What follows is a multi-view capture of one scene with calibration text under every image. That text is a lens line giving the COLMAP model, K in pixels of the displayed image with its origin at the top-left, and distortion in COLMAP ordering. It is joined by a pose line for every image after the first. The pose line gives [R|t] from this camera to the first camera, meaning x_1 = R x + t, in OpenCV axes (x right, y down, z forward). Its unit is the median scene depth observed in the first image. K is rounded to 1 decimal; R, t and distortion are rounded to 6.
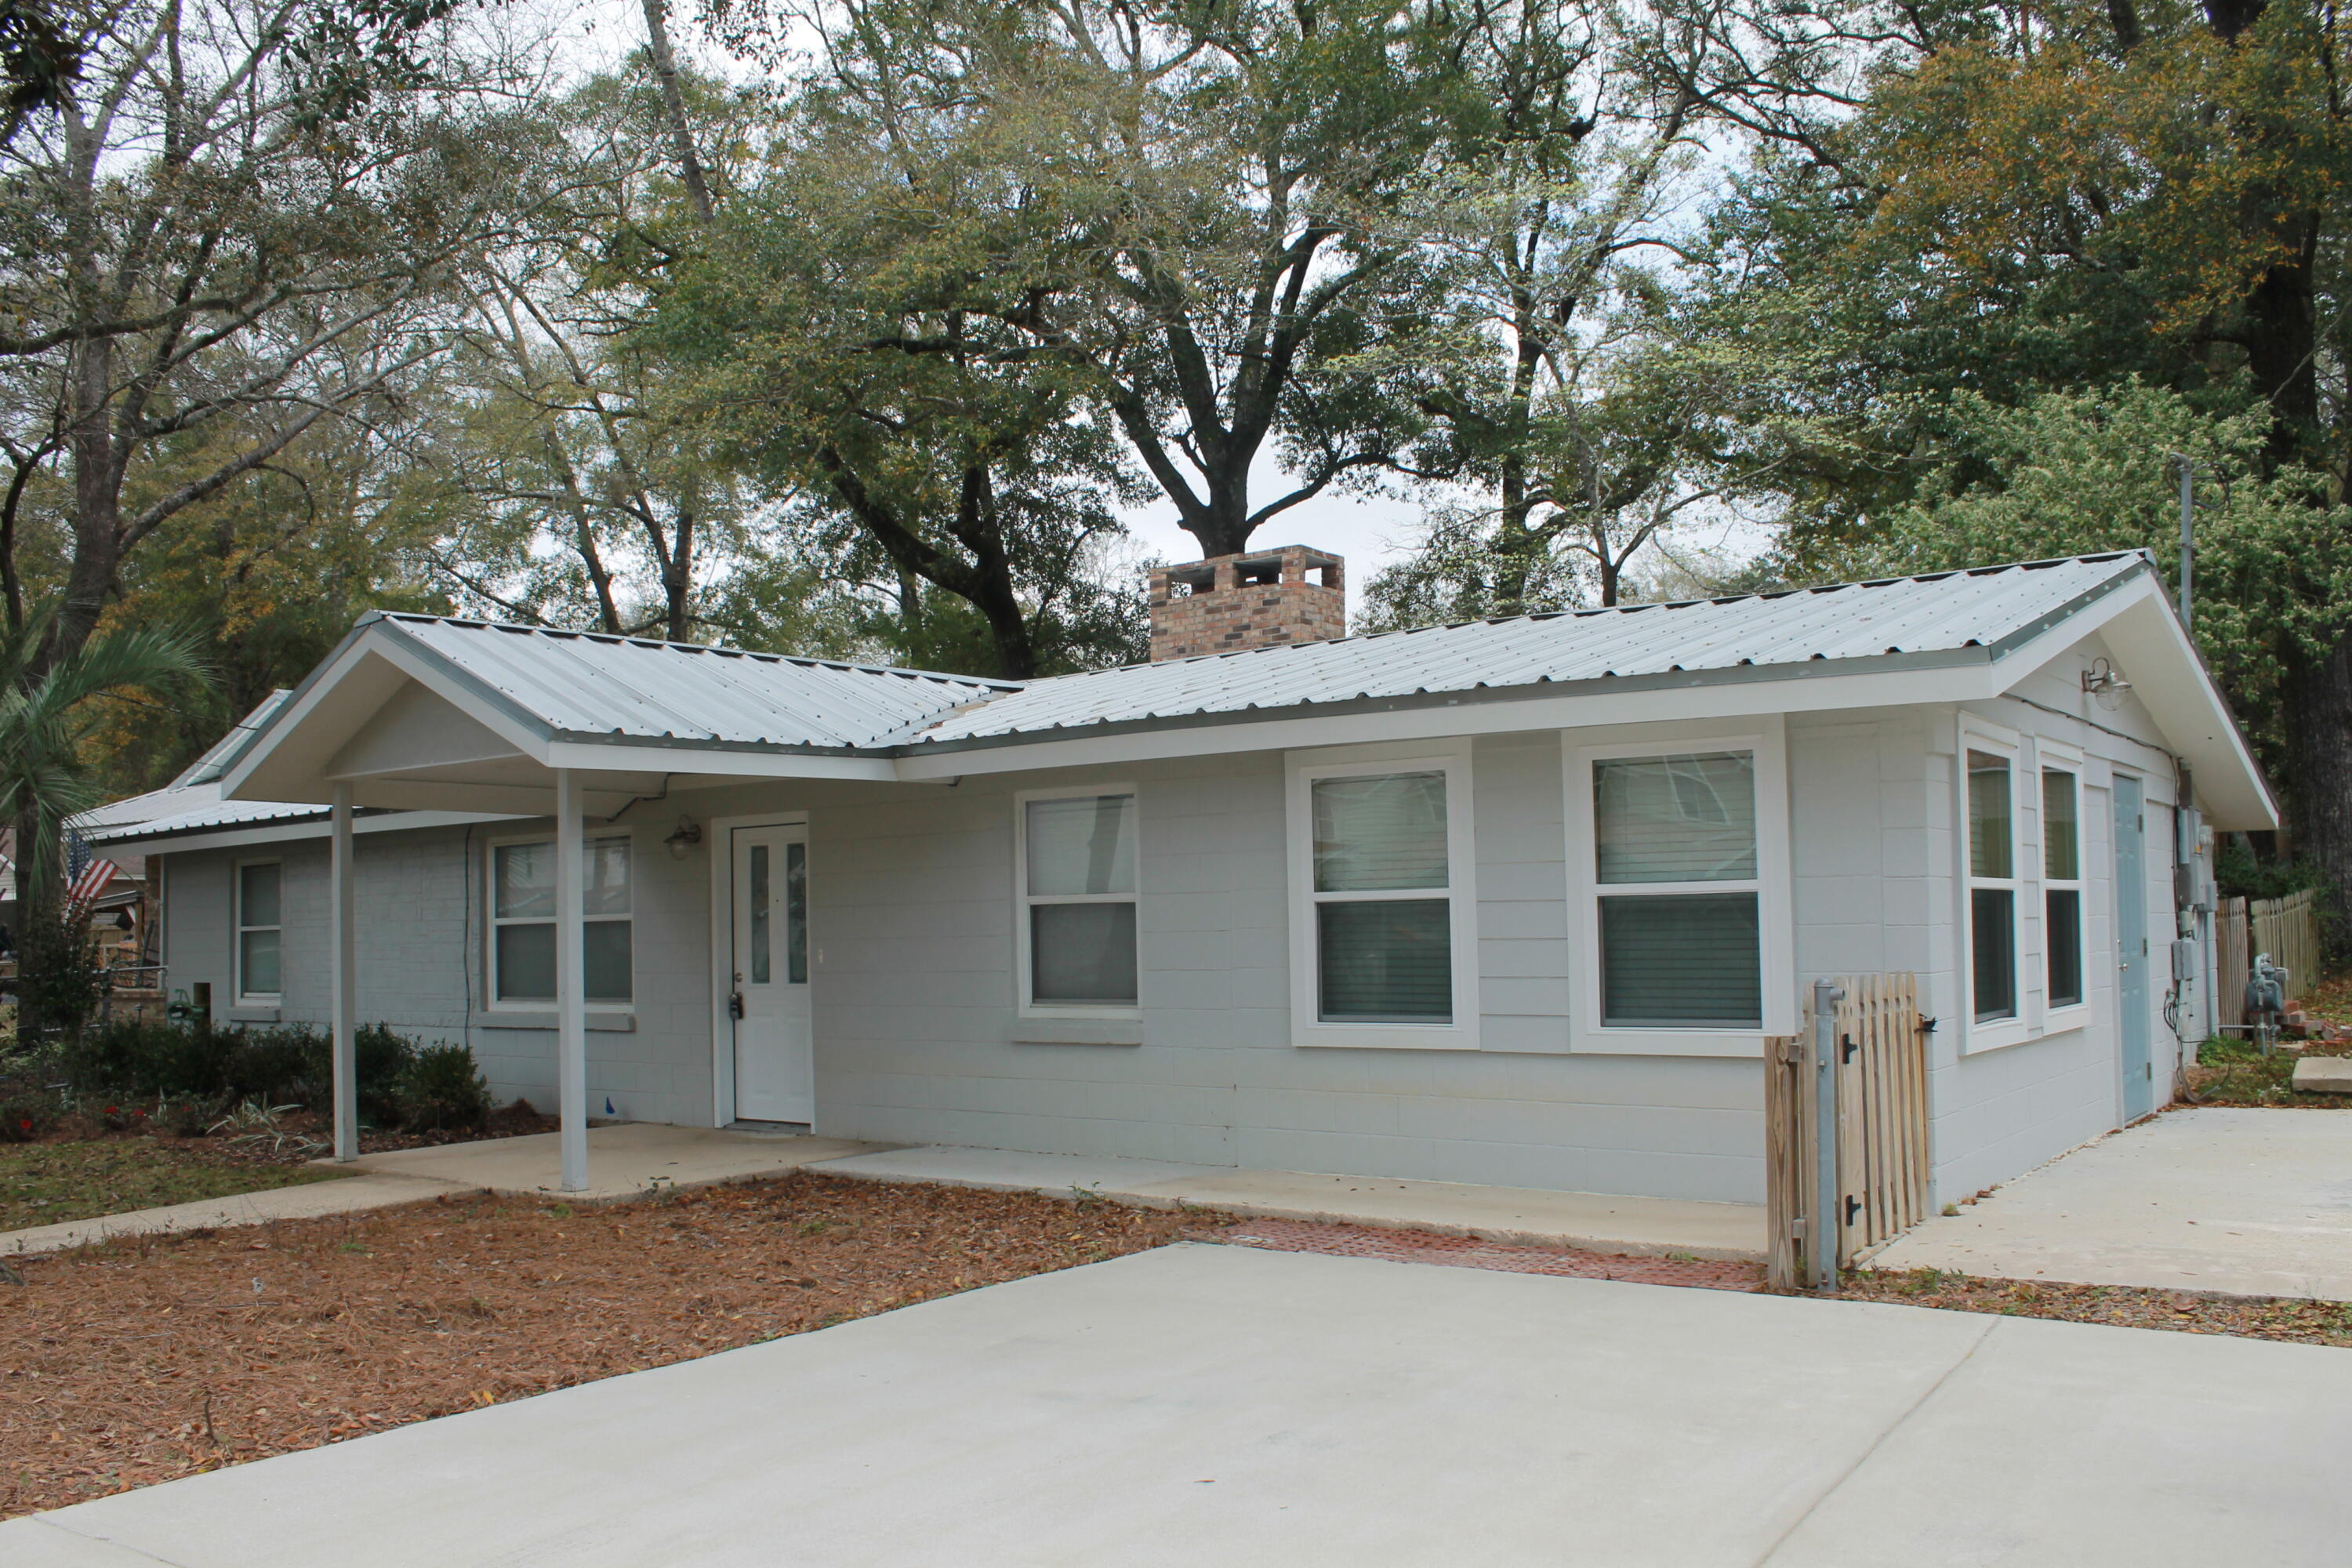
lens RADIAL K [[1929.1, 0, 1125.4], [0, 1929.1, 845.0], [0, 0, 1]] dist [-0.076956, 0.000310]
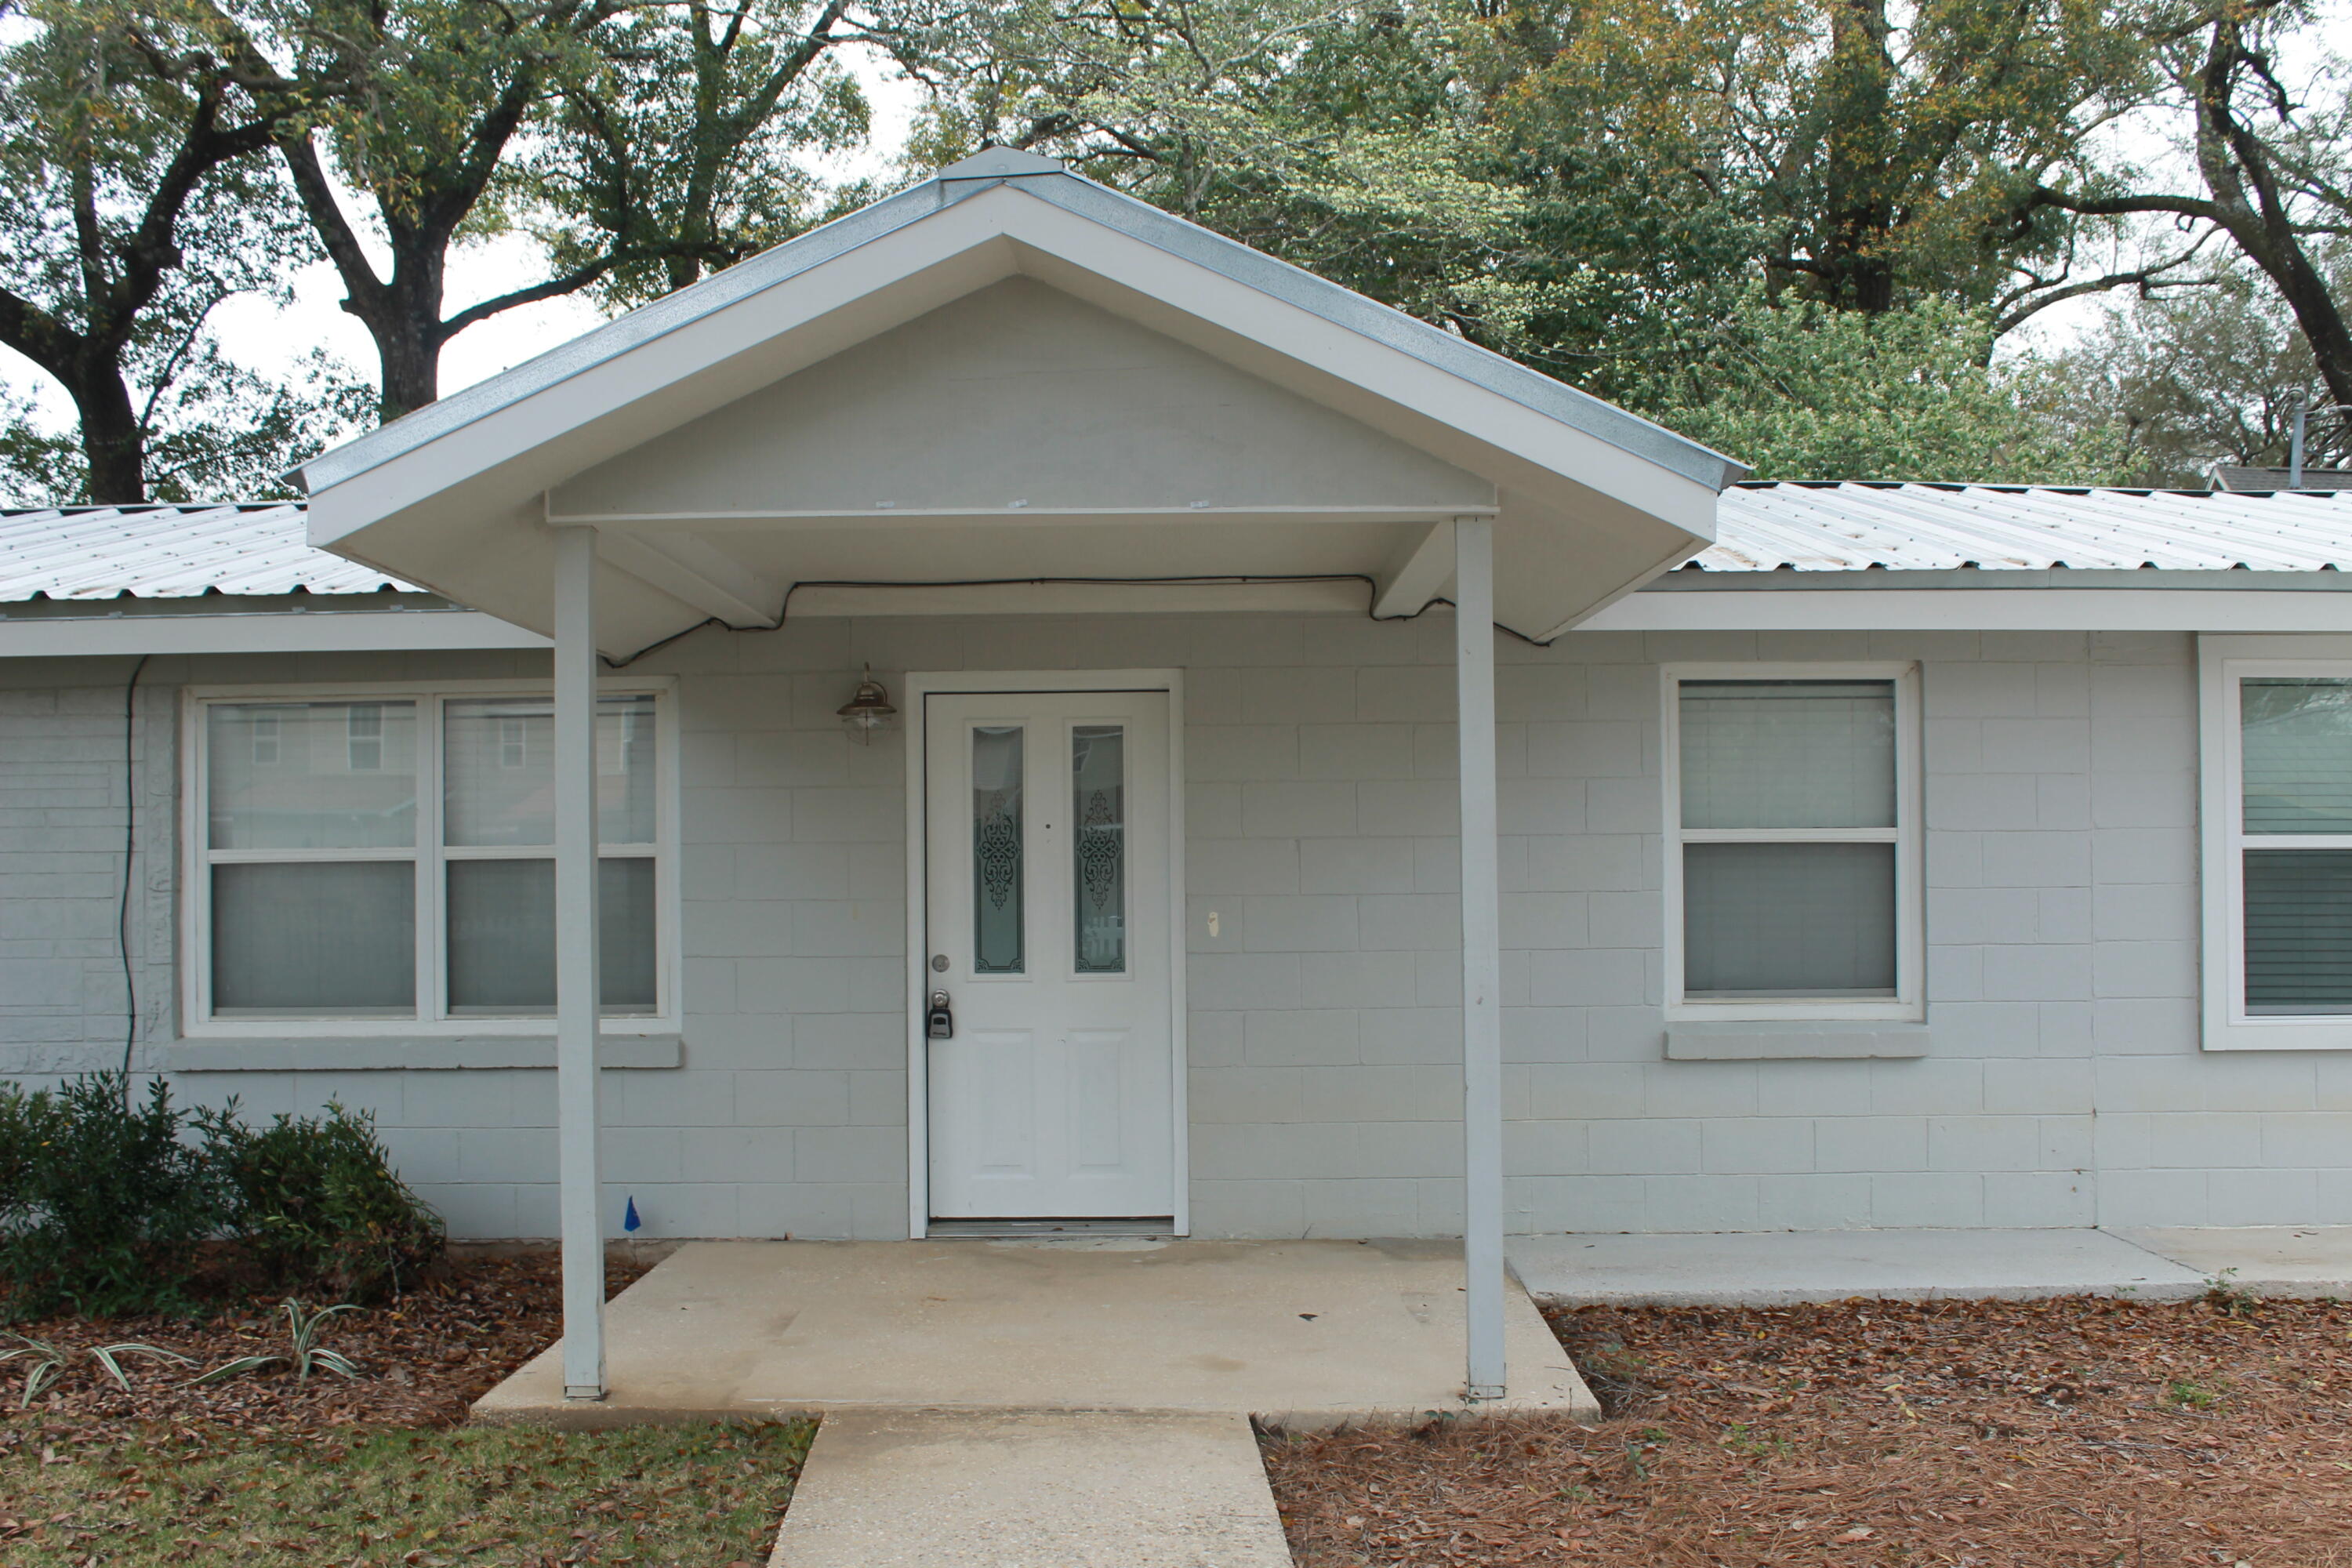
lens RADIAL K [[2290.3, 0, 1180.1], [0, 2290.3, 924.5], [0, 0, 1]] dist [-0.100831, -0.000171]
pose [[0.793646, 0.003688, 0.608368, -0.524352], [-0.034816, 0.998618, 0.039366, 0.028404], [-0.607383, -0.052424, 0.792678, 0.421196]]
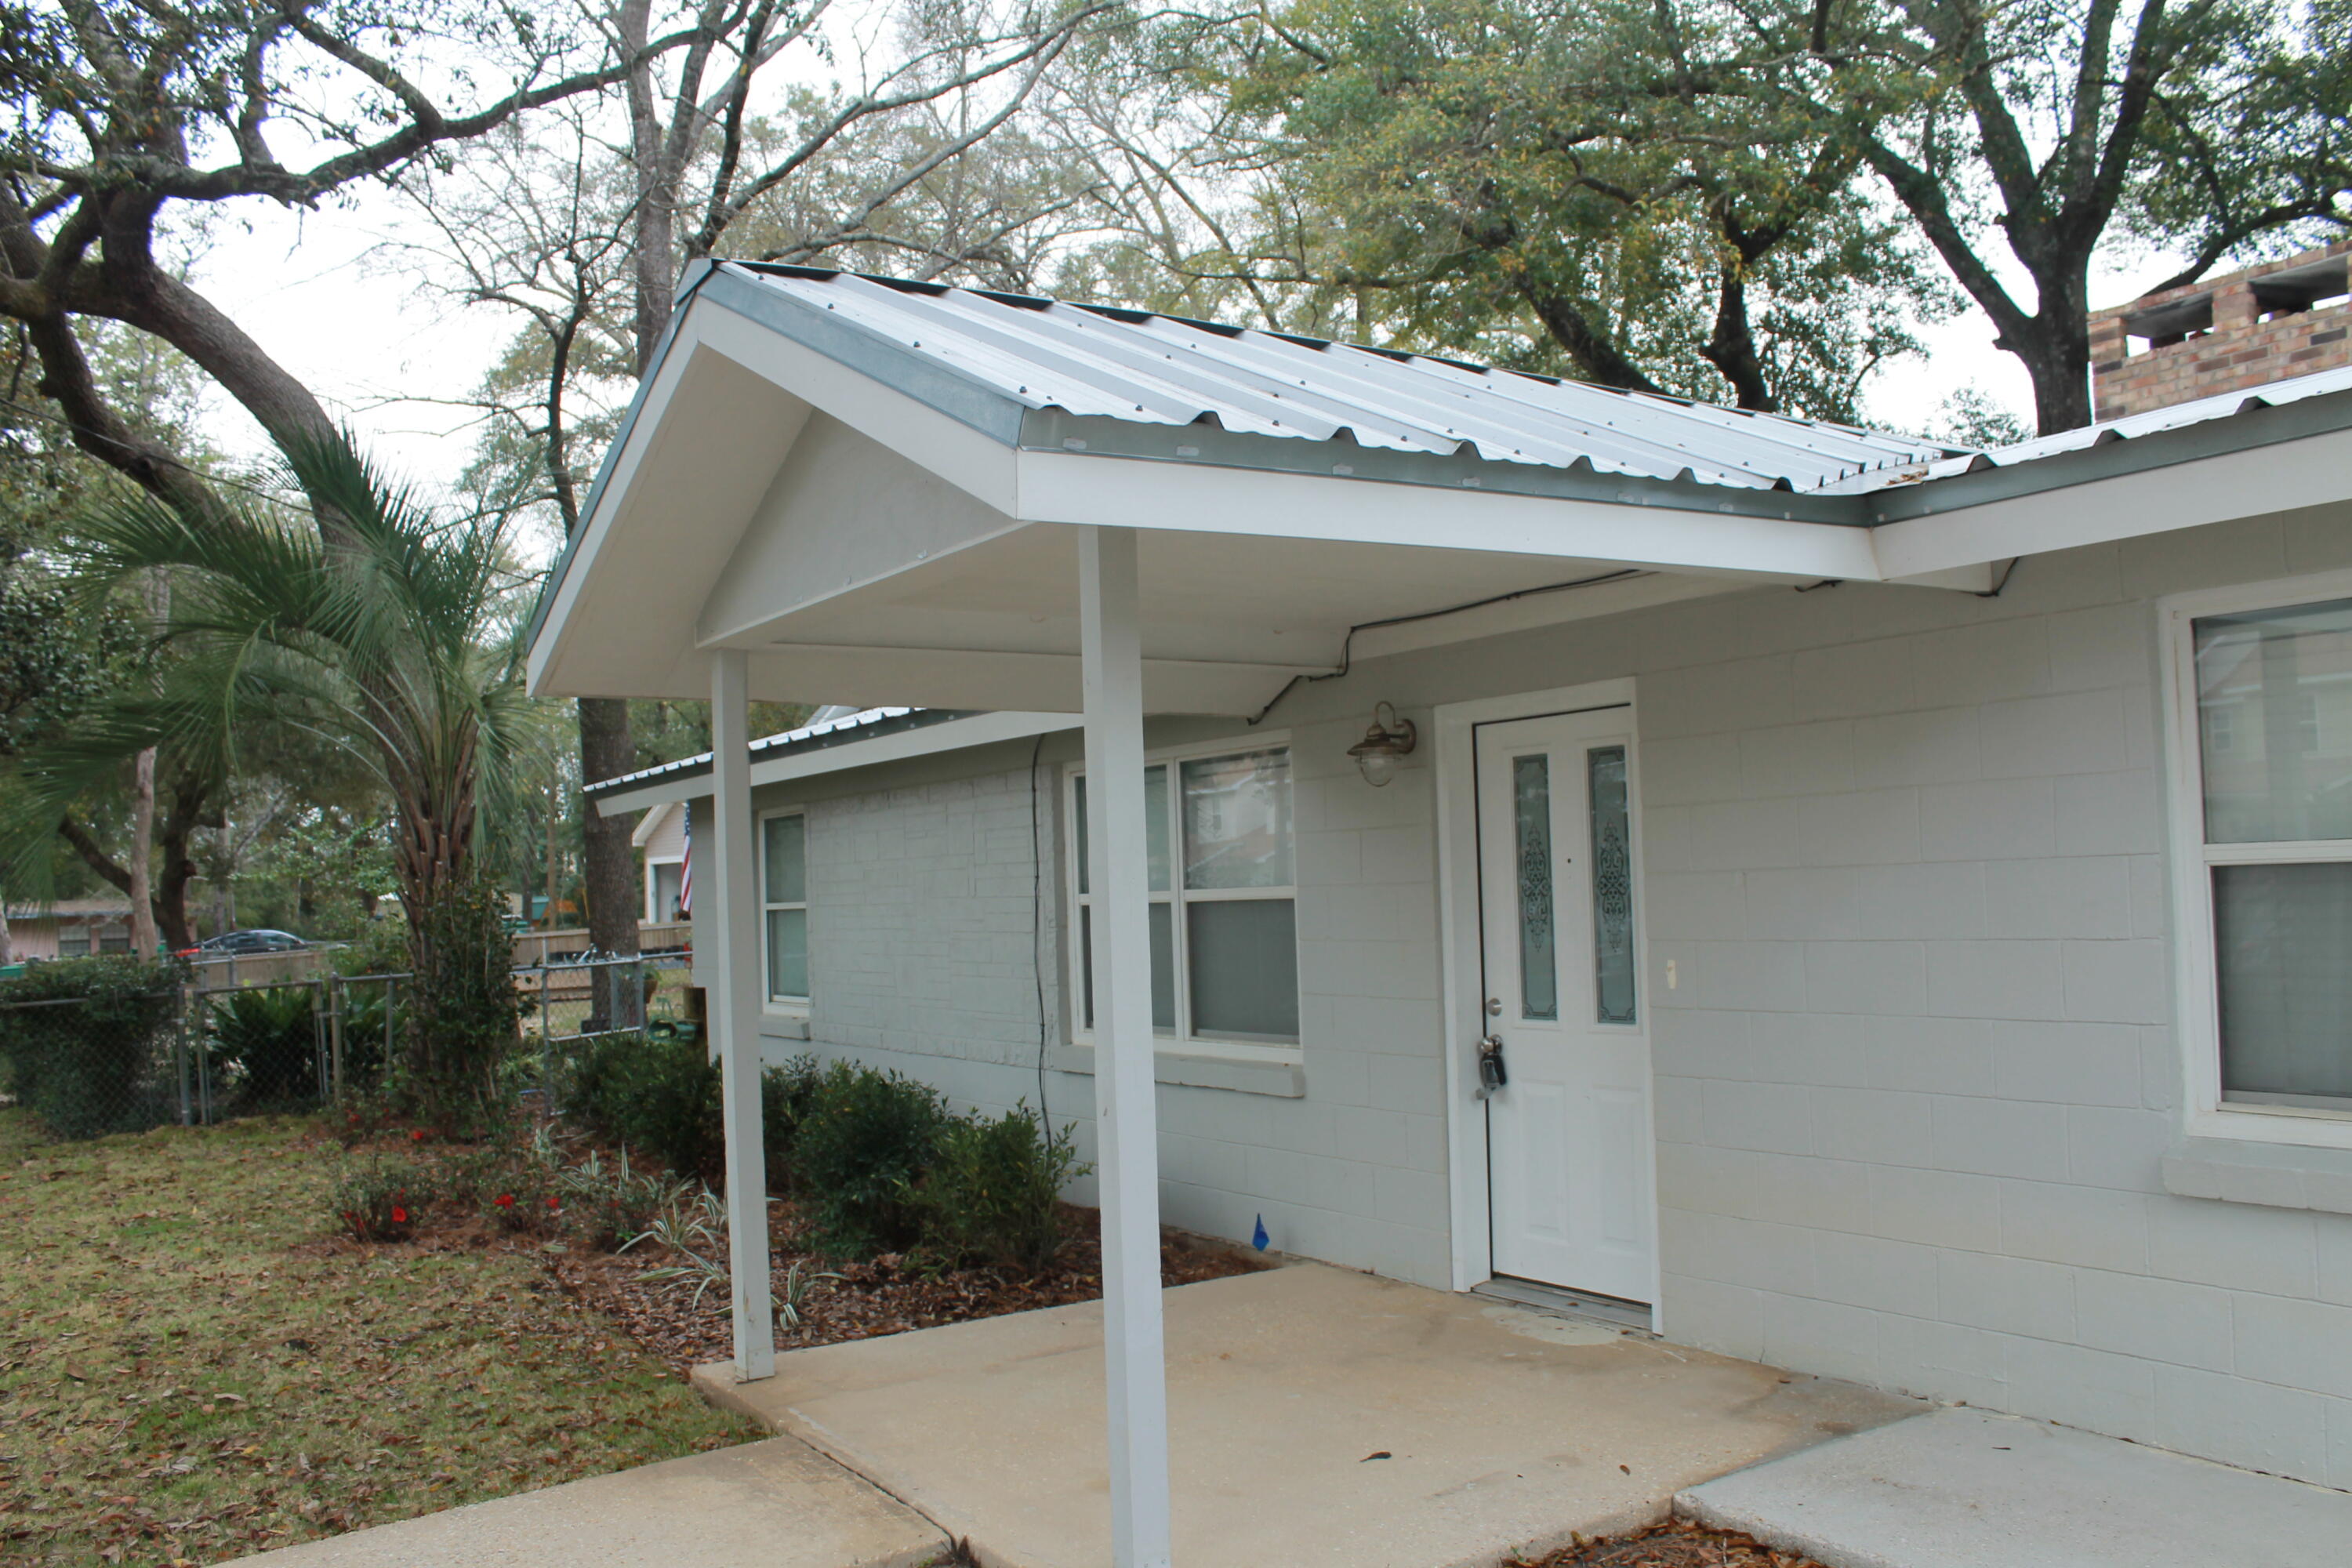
lens RADIAL K [[1958.6, 0, 1176.5], [0, 1958.6, 840.5], [0, 0, 1]] dist [-0.197950, 0.192120]
pose [[0.948187, -0.018362, -0.317181, -0.110101], [0.026697, 0.999403, 0.021952, 0.009327], [0.316589, -0.029282, 0.948111, 0.453906]]
